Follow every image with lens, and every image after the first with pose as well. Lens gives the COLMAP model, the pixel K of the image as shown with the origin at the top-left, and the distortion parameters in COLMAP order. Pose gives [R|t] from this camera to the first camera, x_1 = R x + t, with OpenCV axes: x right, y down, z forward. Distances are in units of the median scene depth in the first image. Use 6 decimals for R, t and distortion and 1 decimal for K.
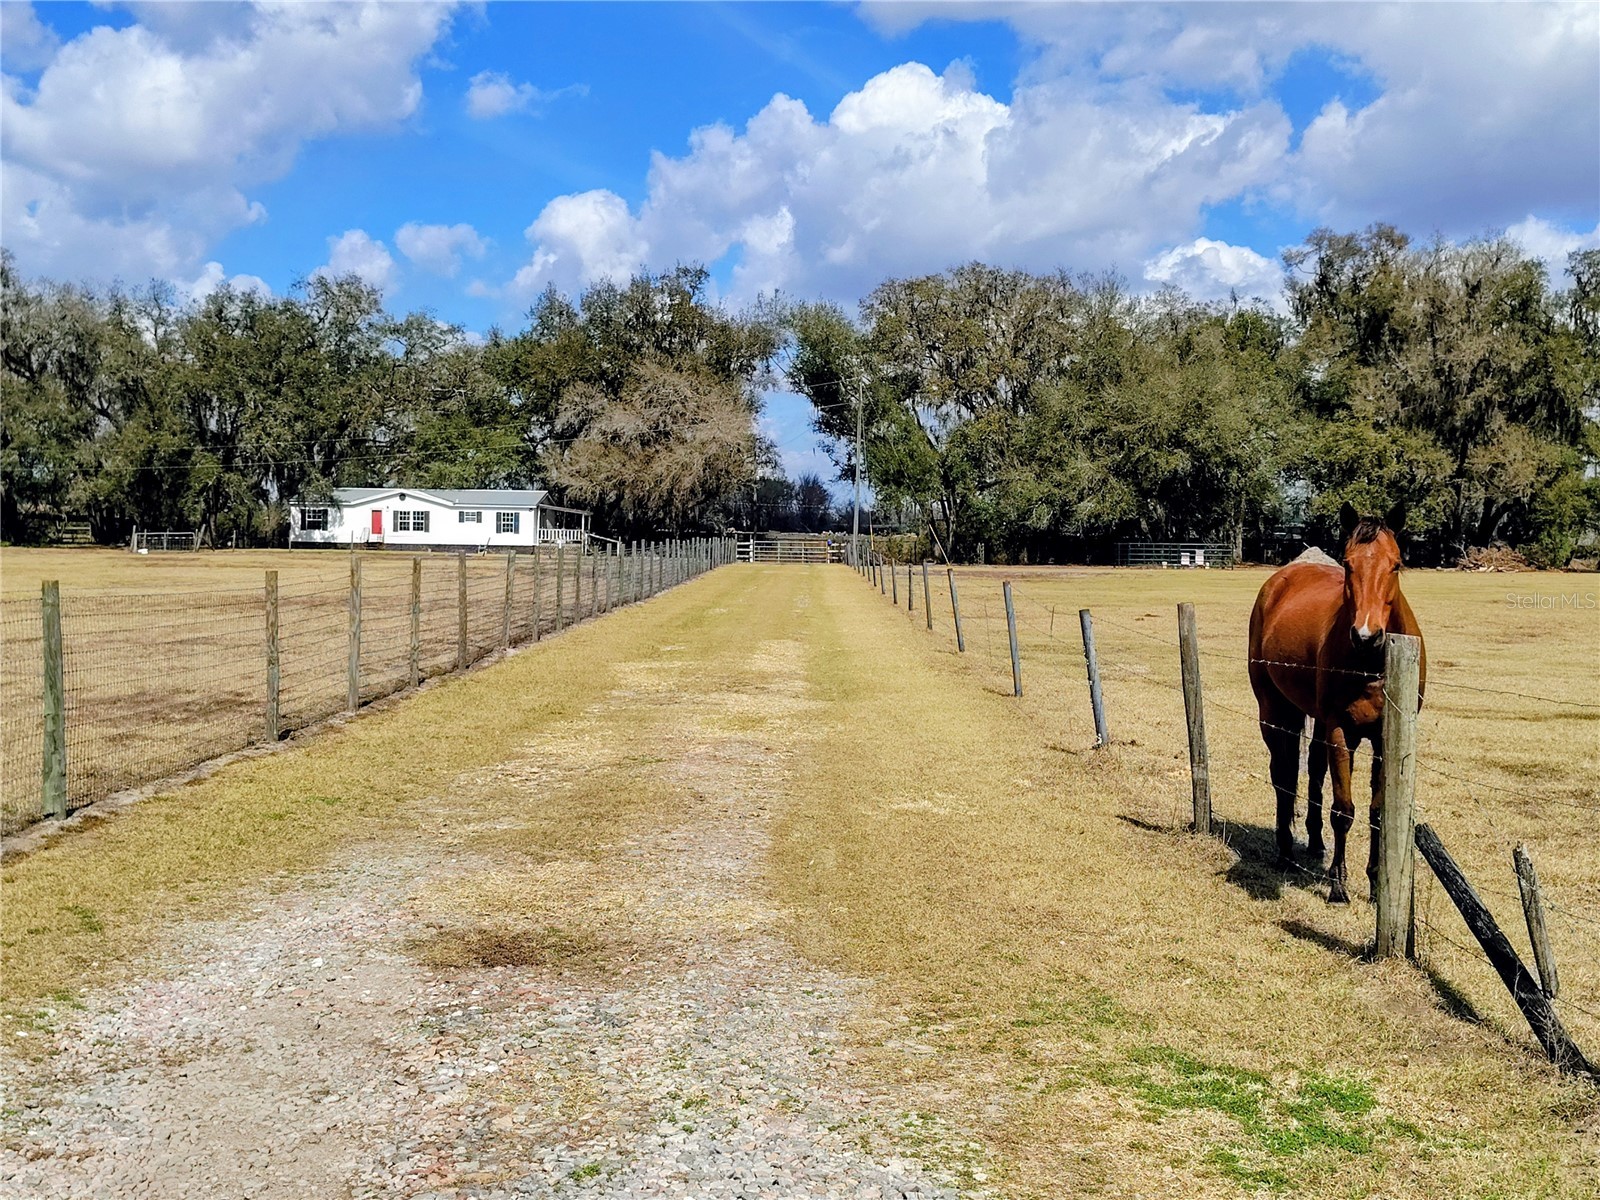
lens RADIAL K [[1558.5, 0, 829.9], [0, 1558.5, 594.0], [0, 0, 1]] dist [0.018566, 0.000000]
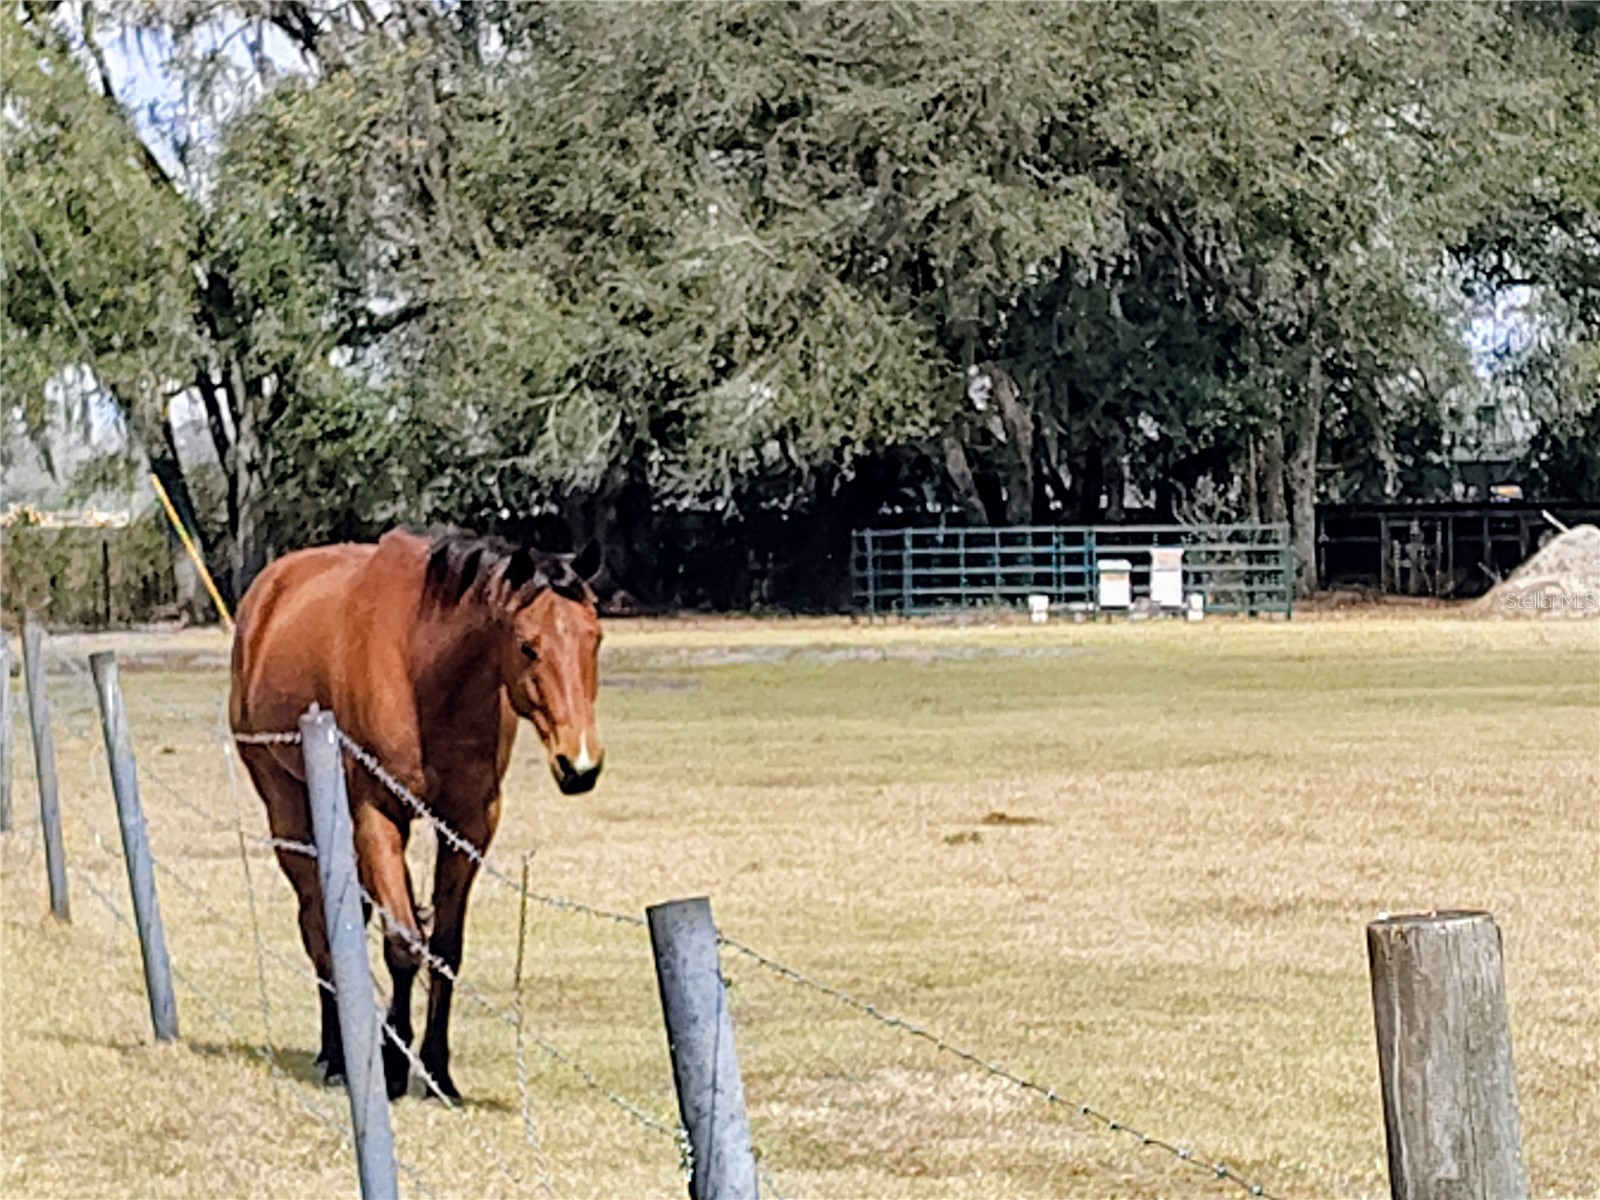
lens RADIAL K [[1089.1, 0, 794.7], [0, 1089.1, 600.0], [0, 0, 1]] dist [0.023988, -0.031221]
pose [[0.991835, -0.023456, 0.125350, 0.148834], [0.026684, 0.999352, -0.024141, -0.016595], [-0.124703, 0.027289, 0.991819, 0.815153]]
